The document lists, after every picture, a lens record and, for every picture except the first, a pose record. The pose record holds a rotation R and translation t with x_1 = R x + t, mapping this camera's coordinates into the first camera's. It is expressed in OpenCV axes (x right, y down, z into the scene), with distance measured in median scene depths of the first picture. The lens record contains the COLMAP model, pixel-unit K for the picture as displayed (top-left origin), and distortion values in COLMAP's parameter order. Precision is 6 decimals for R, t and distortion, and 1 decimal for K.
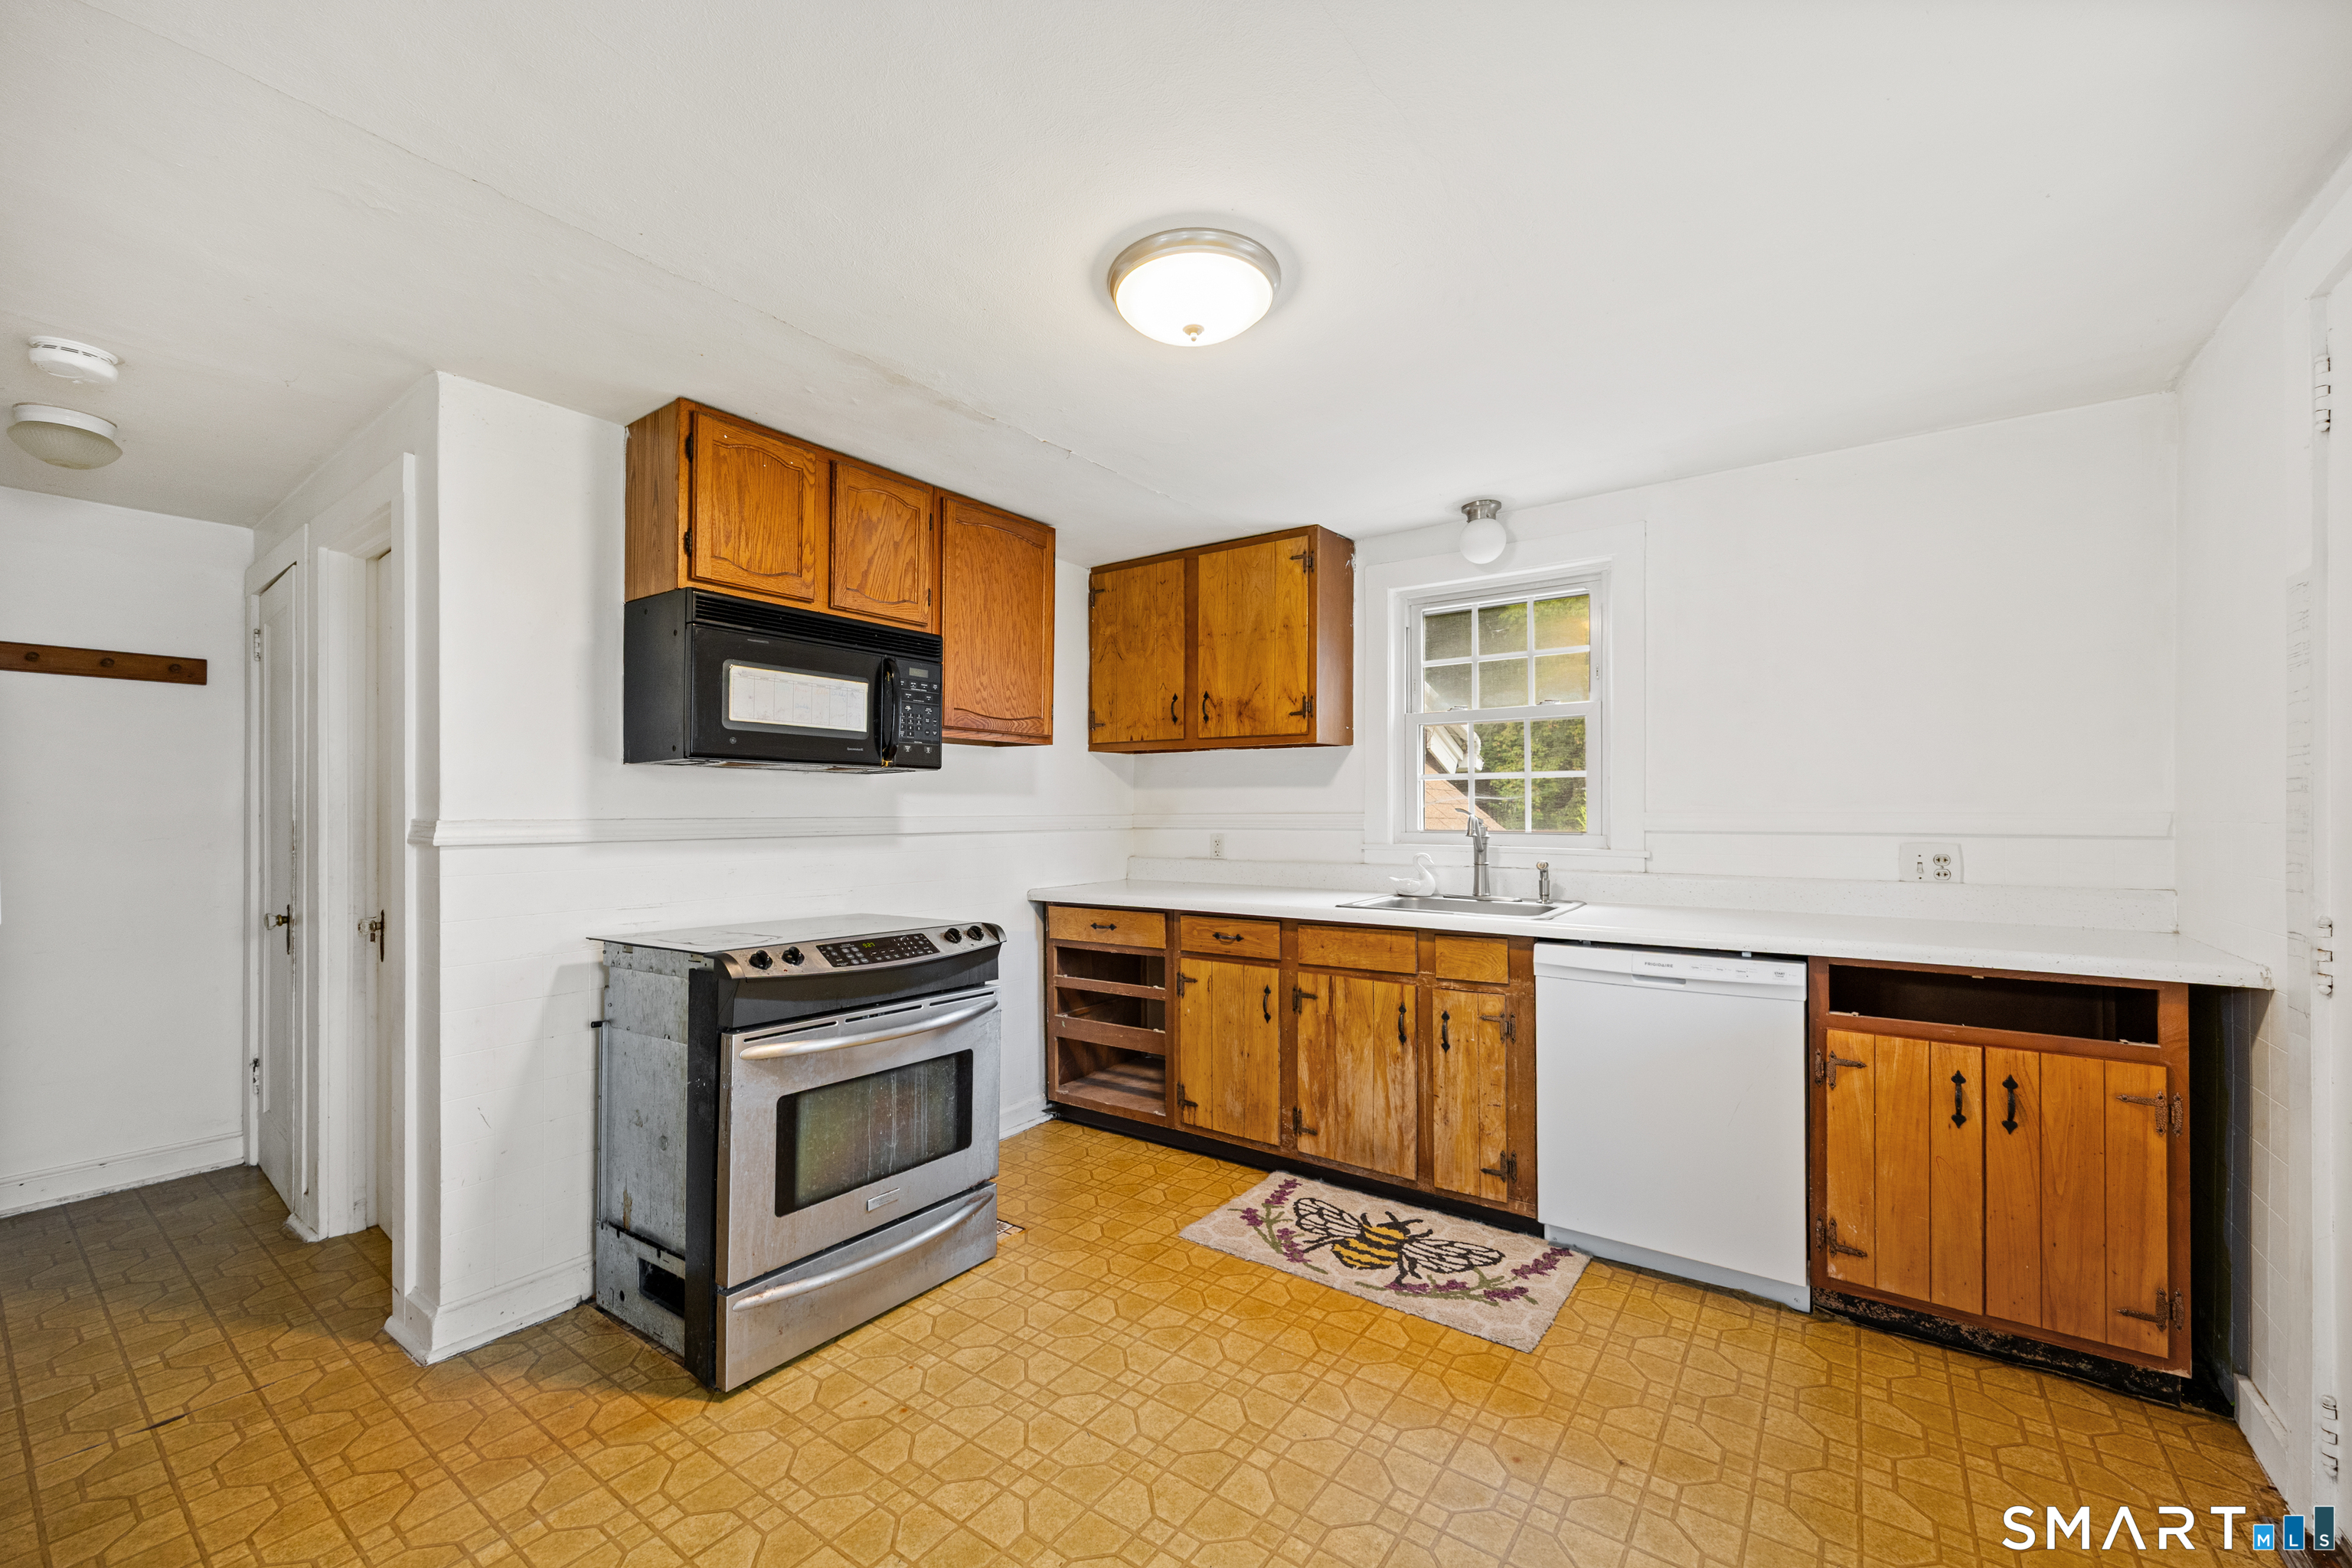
lens RADIAL K [[934.3, 0, 1179.1], [0, 934.3, 816.7], [0, 0, 1]] dist [0.002781, 0.000208]
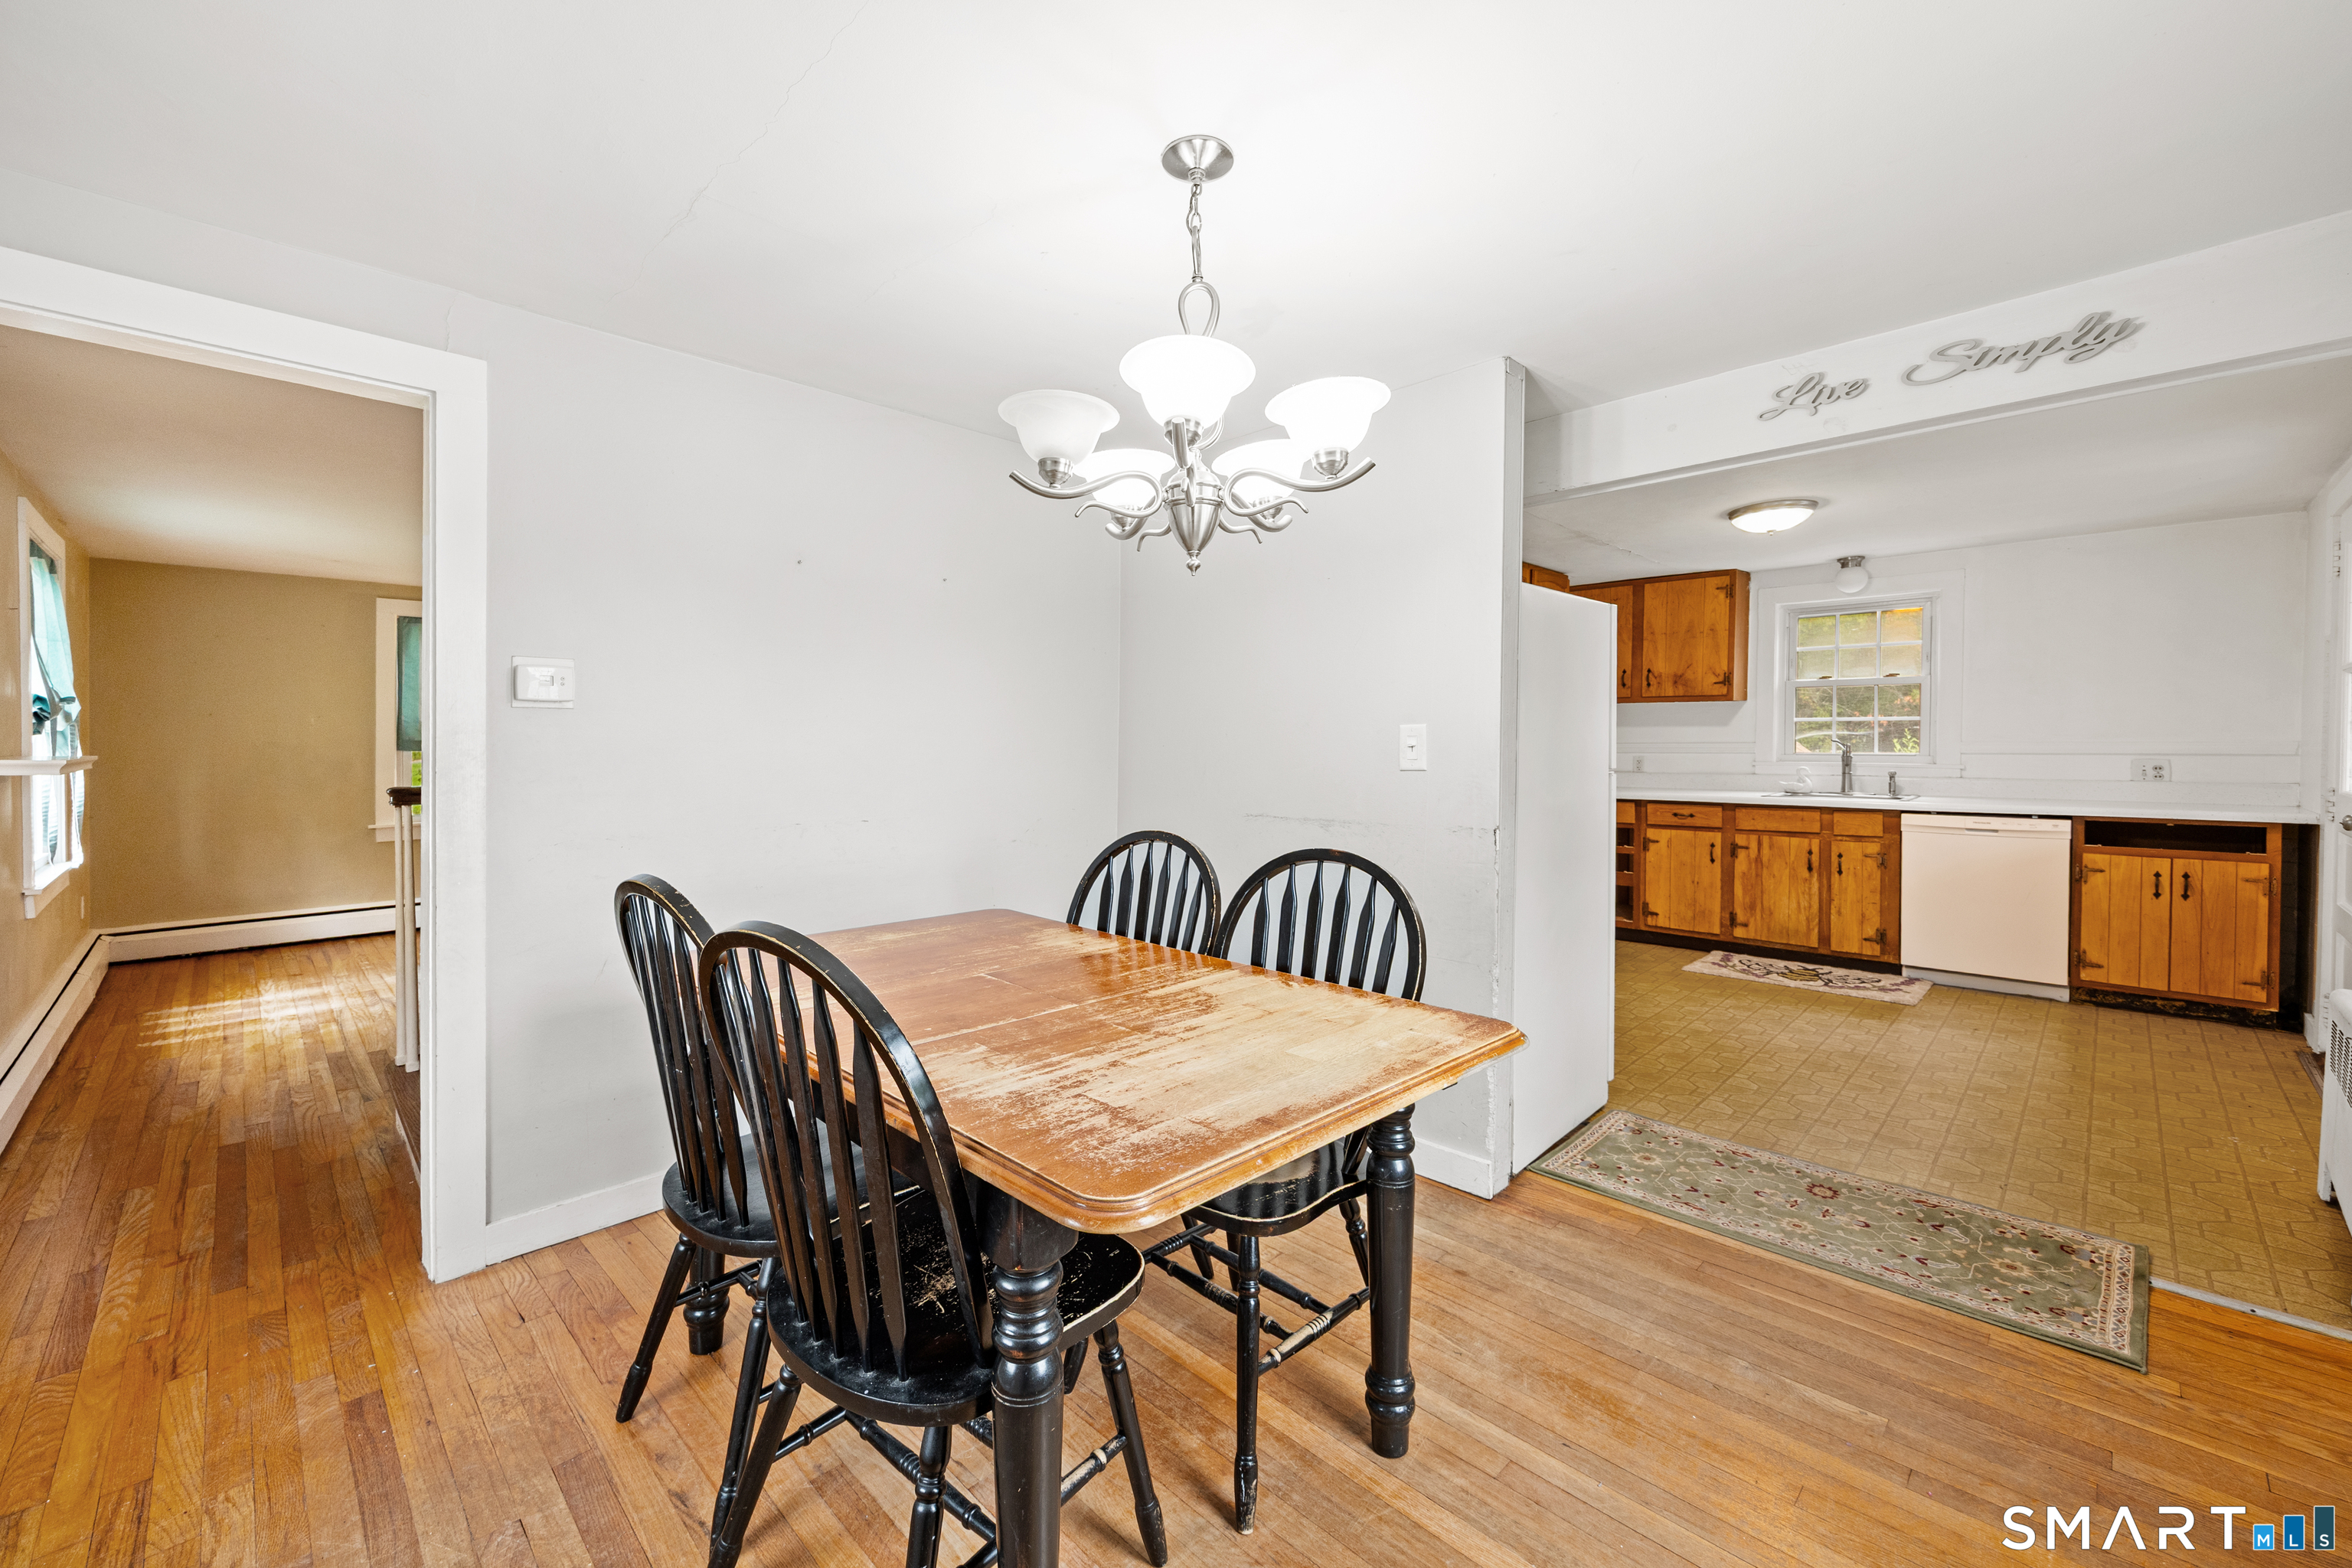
lens RADIAL K [[939.4, 0, 1170.6], [0, 939.4, 768.9], [0, 0, 1]] dist [0.001416, 0.000186]
pose [[0.987419, 0.000614, -0.158125, -0.640535], [0.003443, 0.999672, 0.025382, -0.003649], [0.158089, -0.025607, 0.987093, -0.901731]]
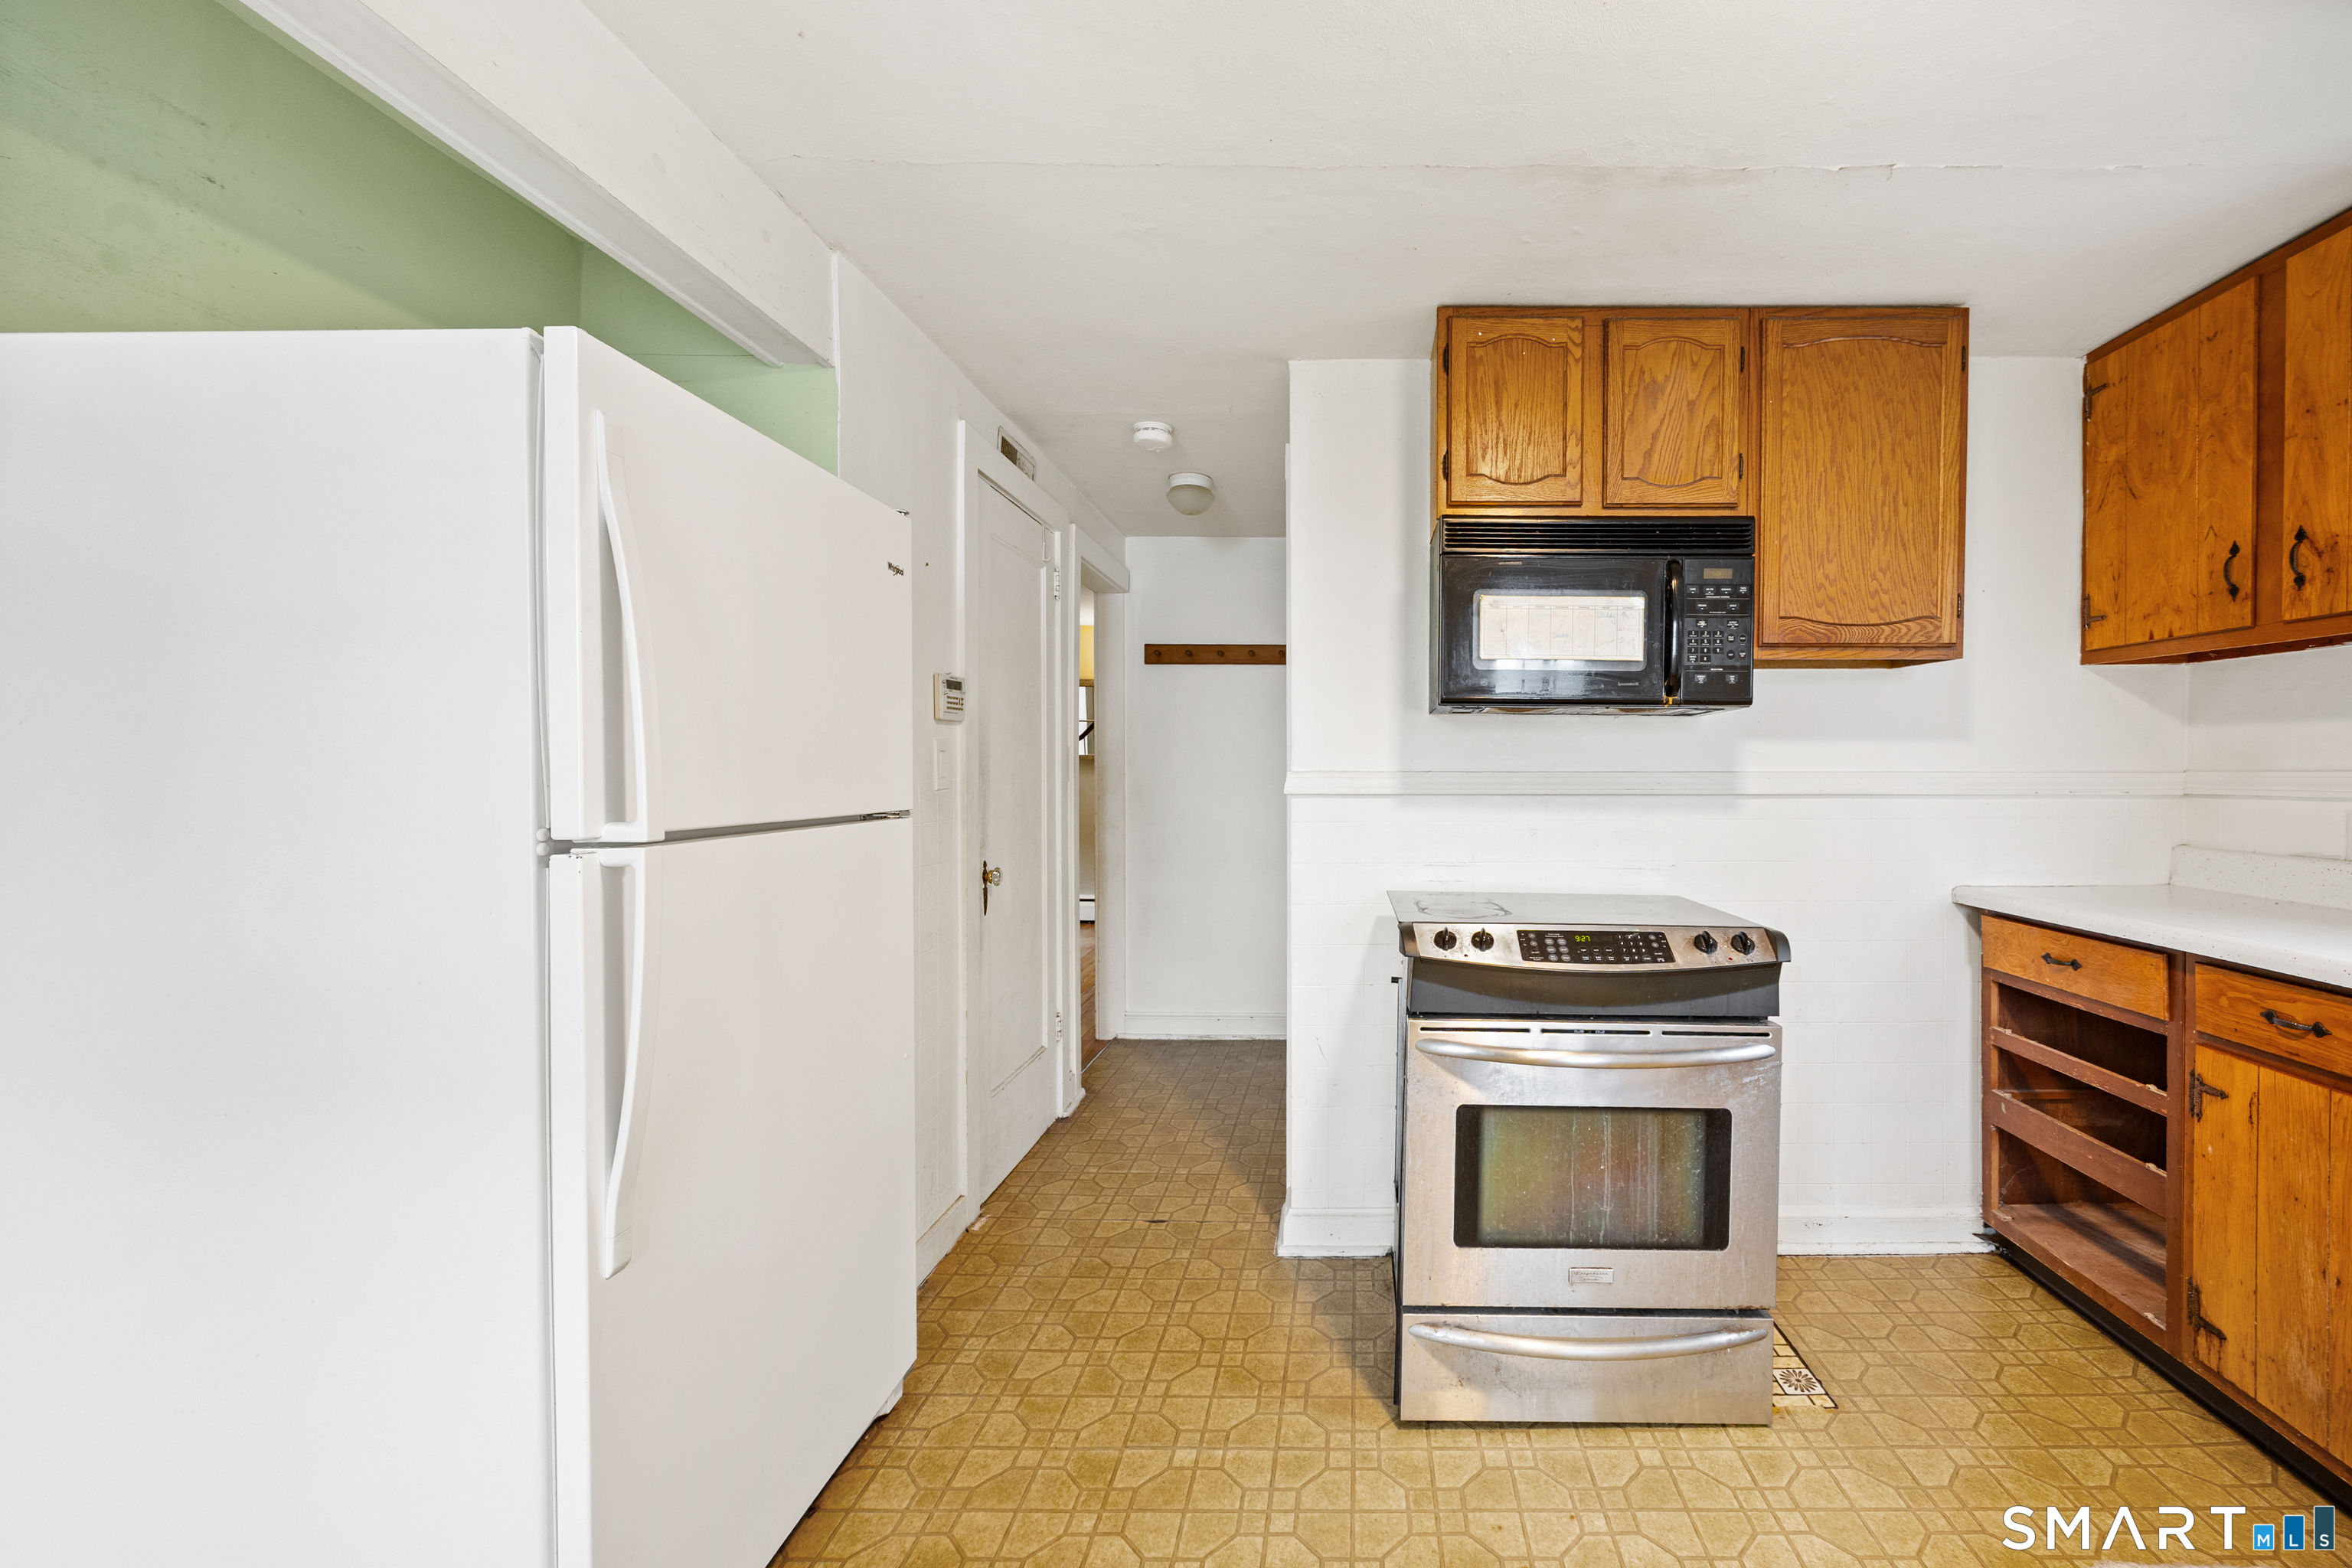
lens RADIAL K [[1021.0, 0, 1347.8], [0, 1021.0, 782.5], [0, 0, 1]] dist [-0.000178, 0.000011]
pose [[0.591324, 0.017193, -0.806251, 0.197598], [-0.007419, 0.999846, 0.015880, -0.002008], [0.806400, -0.003409, 0.591360, 0.304703]]
